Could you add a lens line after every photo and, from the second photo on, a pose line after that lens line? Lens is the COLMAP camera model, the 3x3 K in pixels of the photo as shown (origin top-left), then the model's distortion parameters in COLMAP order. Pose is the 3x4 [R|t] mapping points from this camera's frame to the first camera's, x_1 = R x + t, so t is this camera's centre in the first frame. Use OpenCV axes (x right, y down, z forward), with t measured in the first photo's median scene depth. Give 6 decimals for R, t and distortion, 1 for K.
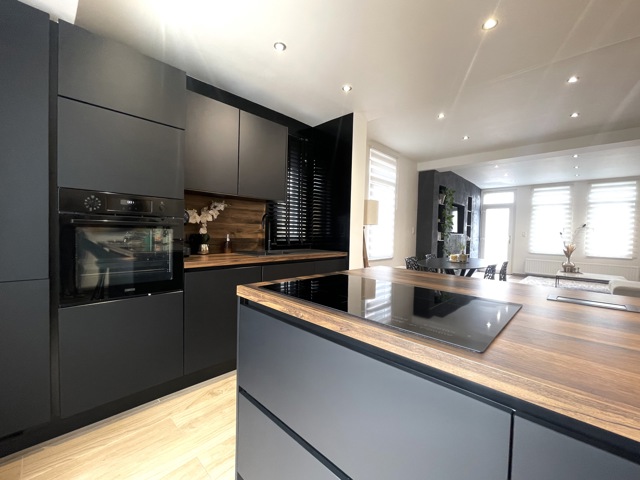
lens RADIAL K [[269.1, 0, 320.0], [0, 269.1, 240.0], [0, 0, 1]] dist [-0.002363, -0.000209]
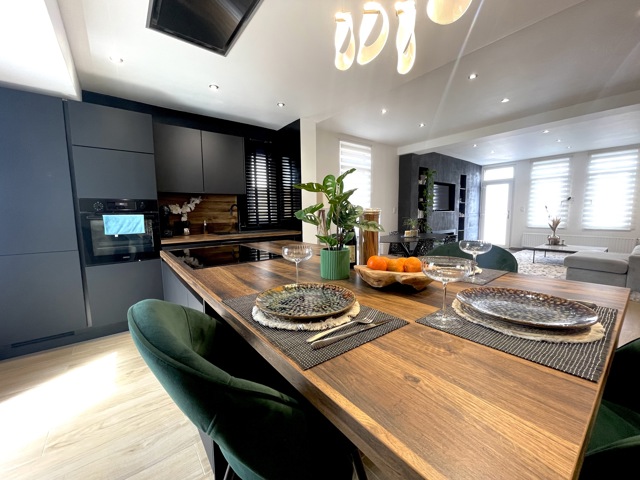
lens RADIAL K [[259.8, 0, 320.0], [0, 259.8, 240.0], [0, 0, 1]] dist [0.000409, 0.000039]
pose [[0.989600, -0.022183, -0.142124, 0.184063], [0.032586, 0.996923, 0.071295, 0.001185], [0.140105, -0.075185, 0.987278, -0.105764]]
